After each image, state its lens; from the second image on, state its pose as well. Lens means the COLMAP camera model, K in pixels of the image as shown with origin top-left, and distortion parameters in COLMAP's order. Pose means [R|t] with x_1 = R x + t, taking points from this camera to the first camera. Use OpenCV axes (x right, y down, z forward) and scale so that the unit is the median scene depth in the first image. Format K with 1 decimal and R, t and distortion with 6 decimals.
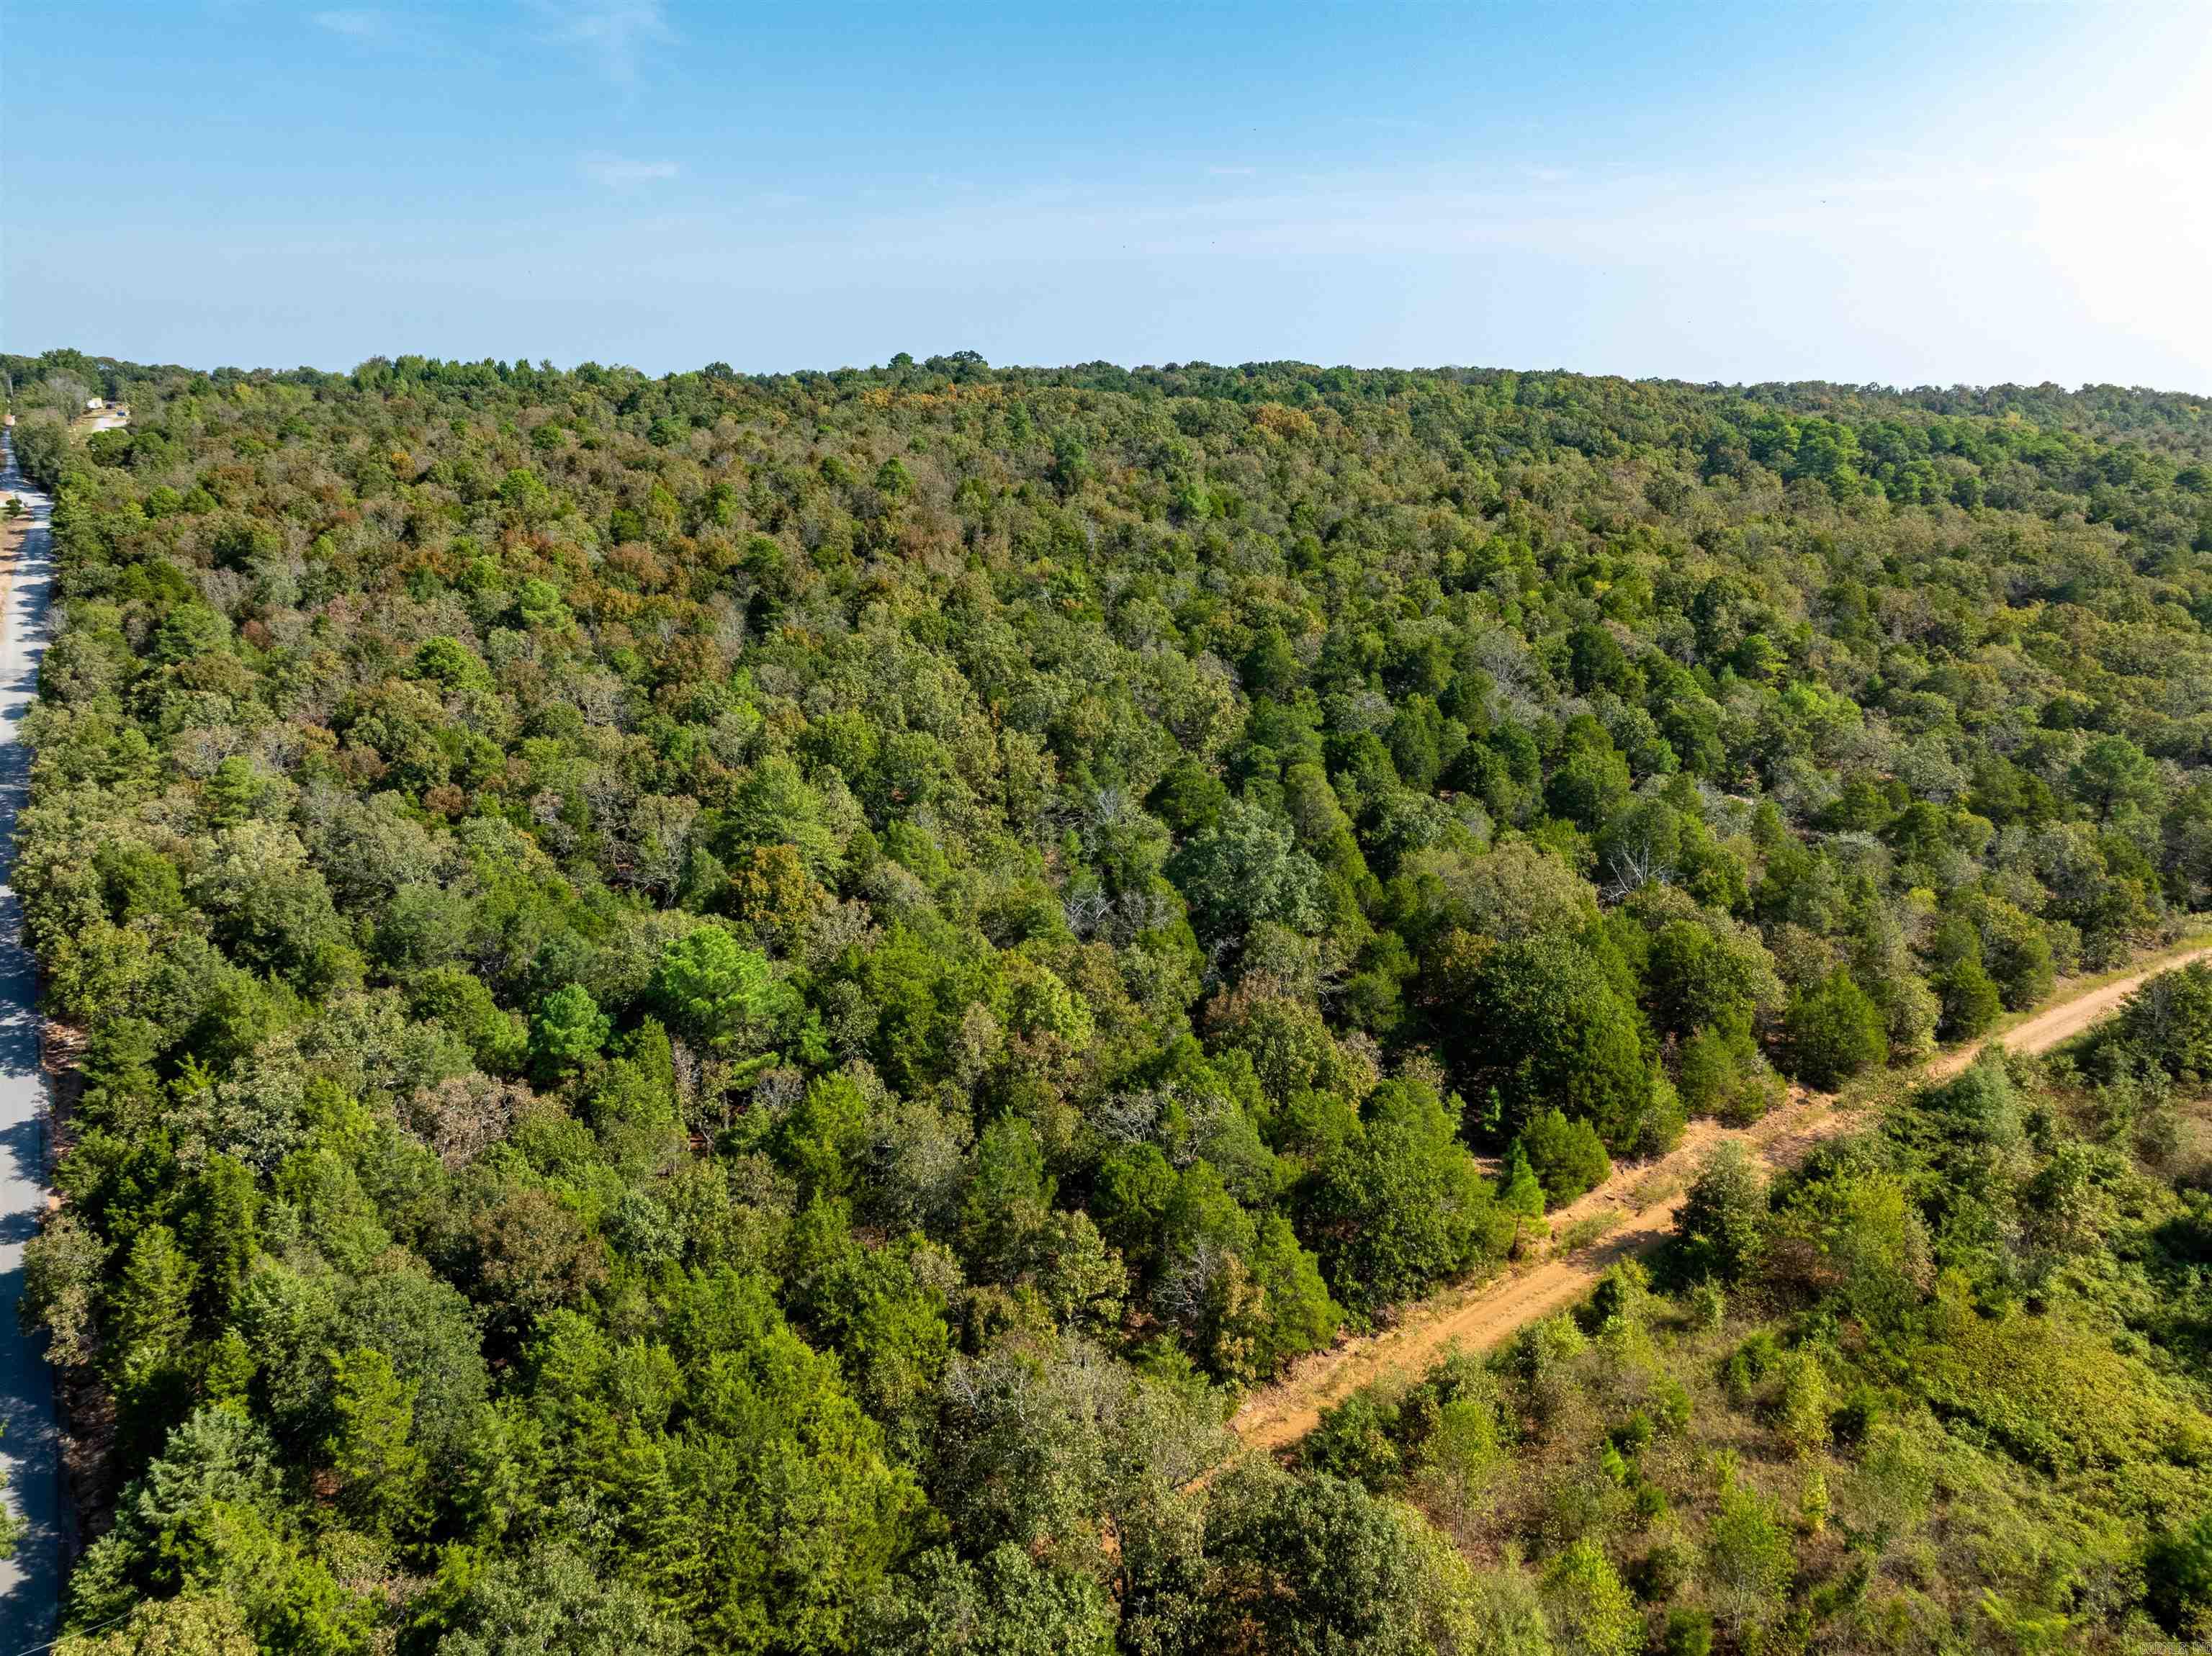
lens RADIAL K [[1568.7, 0, 1106.0], [0, 1568.7, 828.0], [0, 0, 1]] dist [-0.037413, 0.027959]
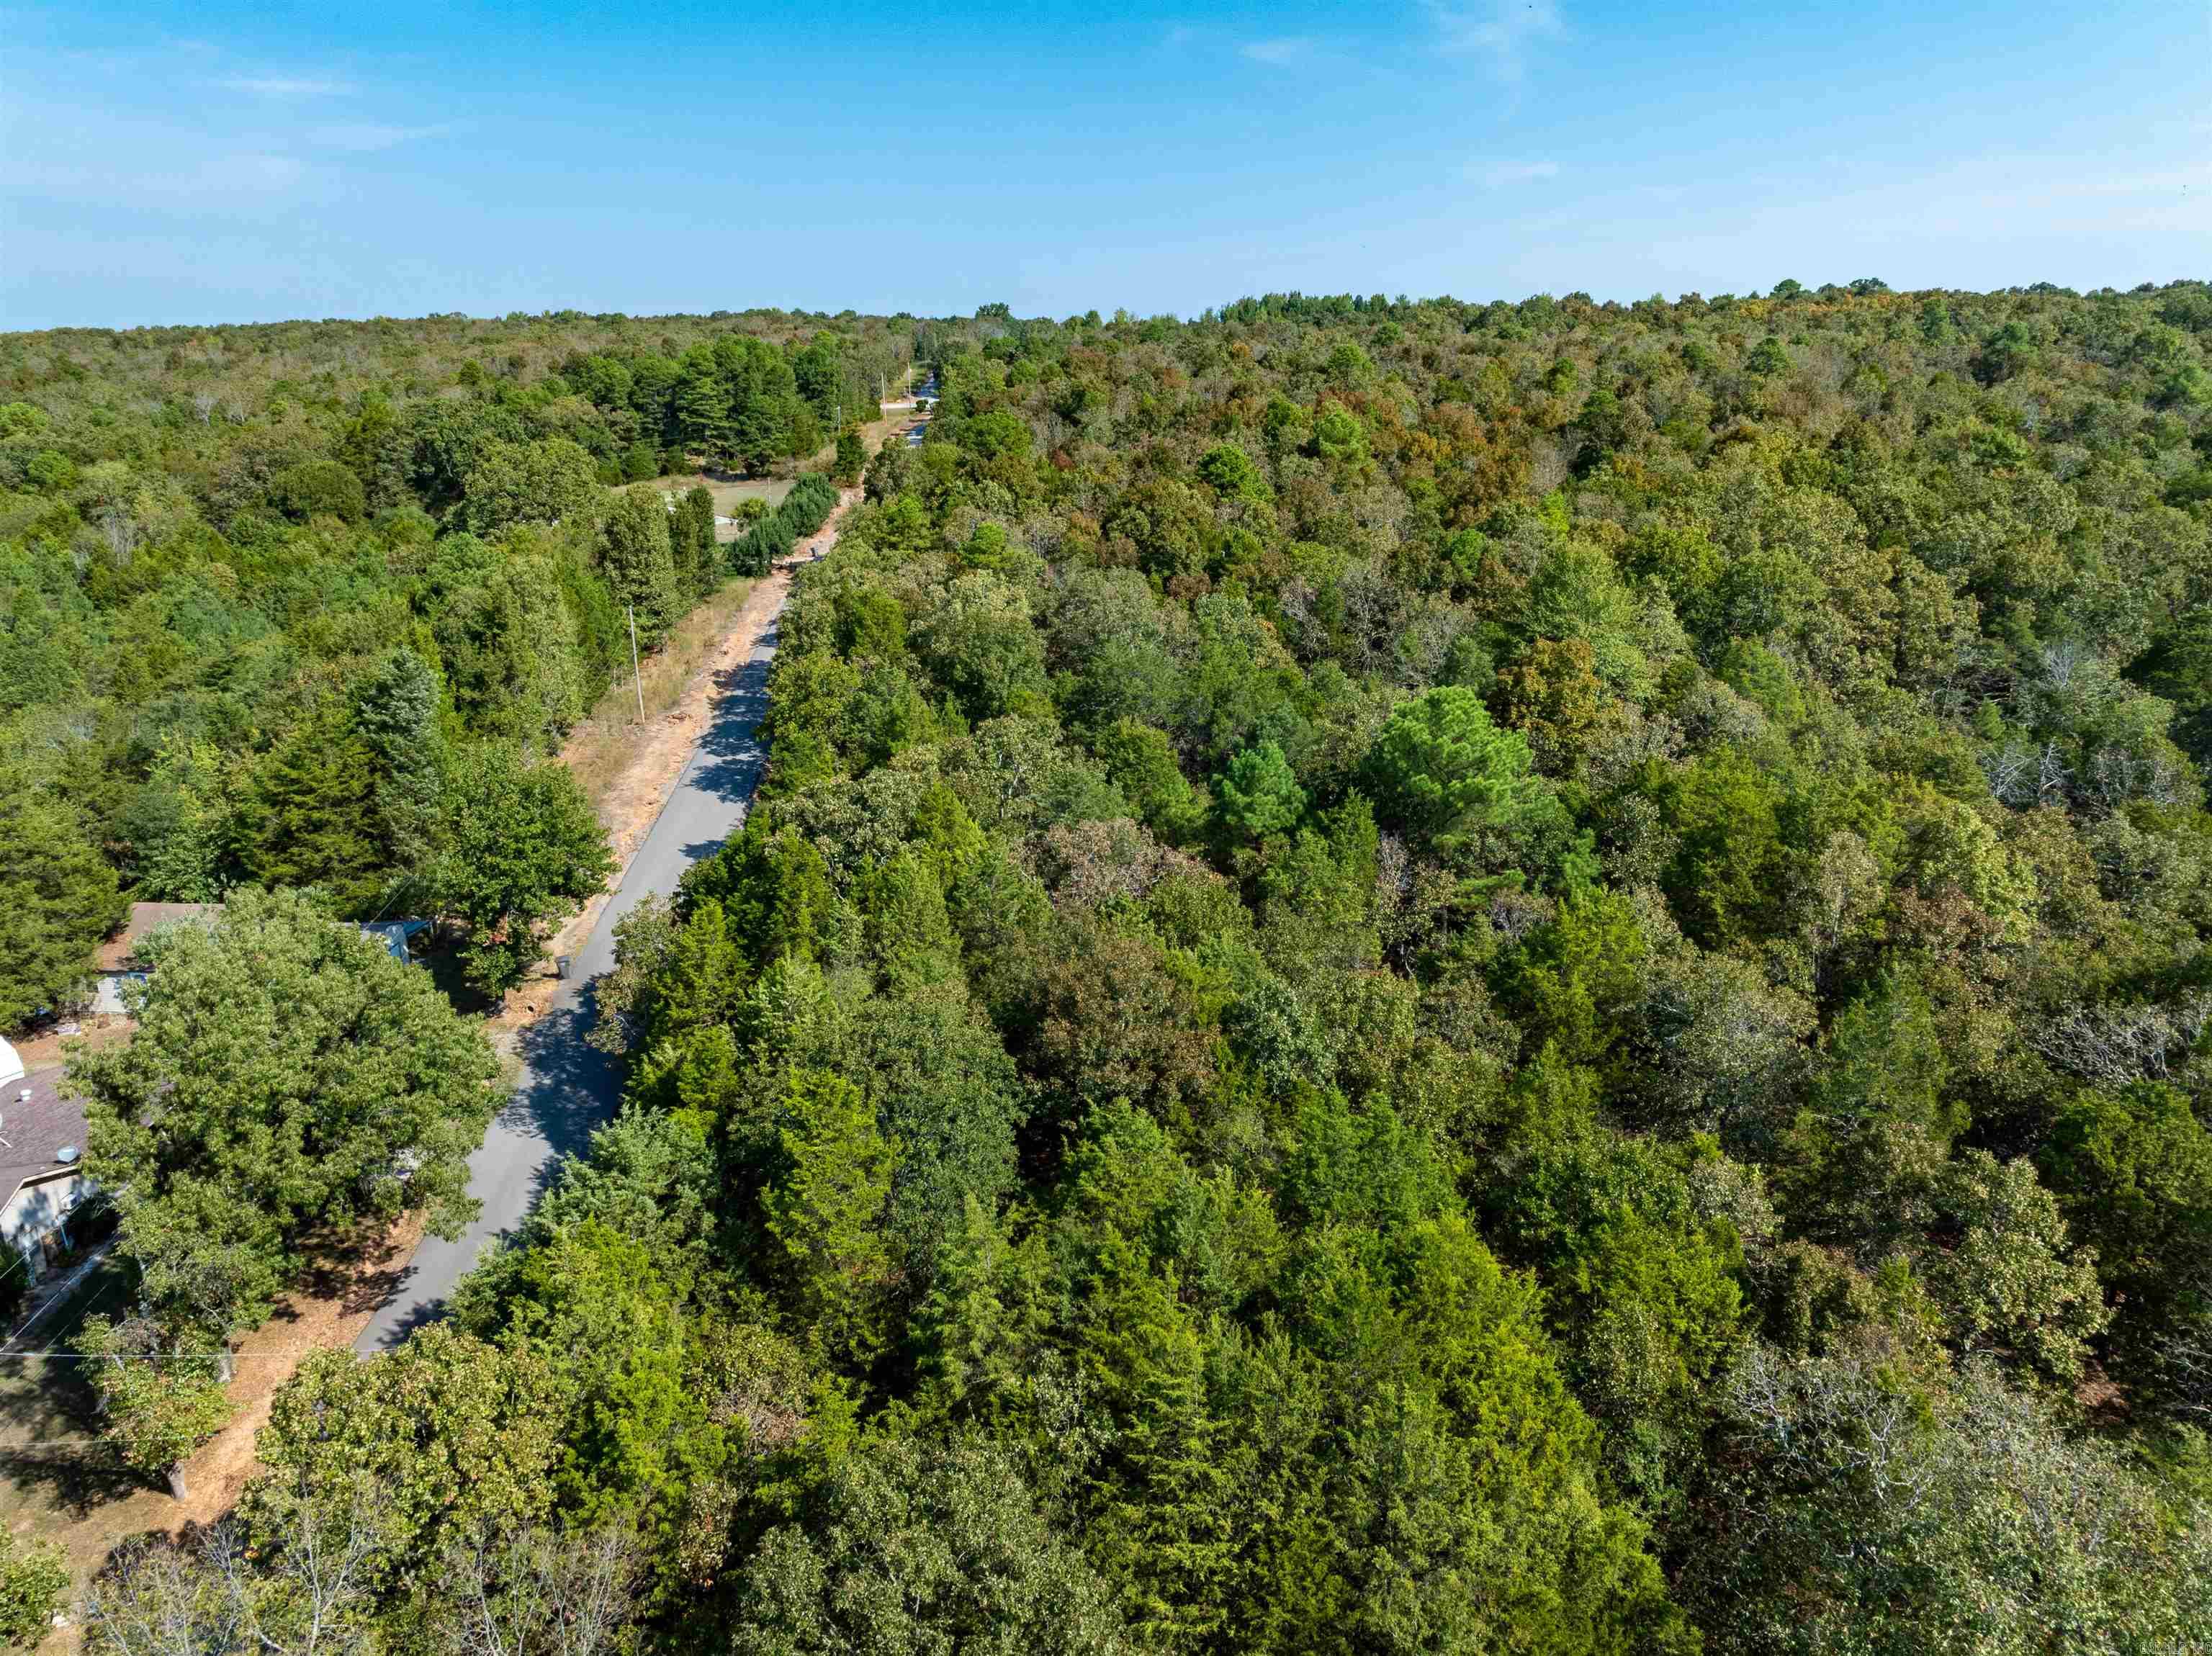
lens RADIAL K [[1568.7, 0, 1106.0], [0, 1568.7, 828.0], [0, 0, 1]] dist [-0.037413, 0.027959]
pose [[0.869786, 0.134168, -0.474837, -0.051263], [-0.130935, 0.990581, 0.040054, 0.143766], [0.475739, 0.027335, 0.879162, 0.351078]]
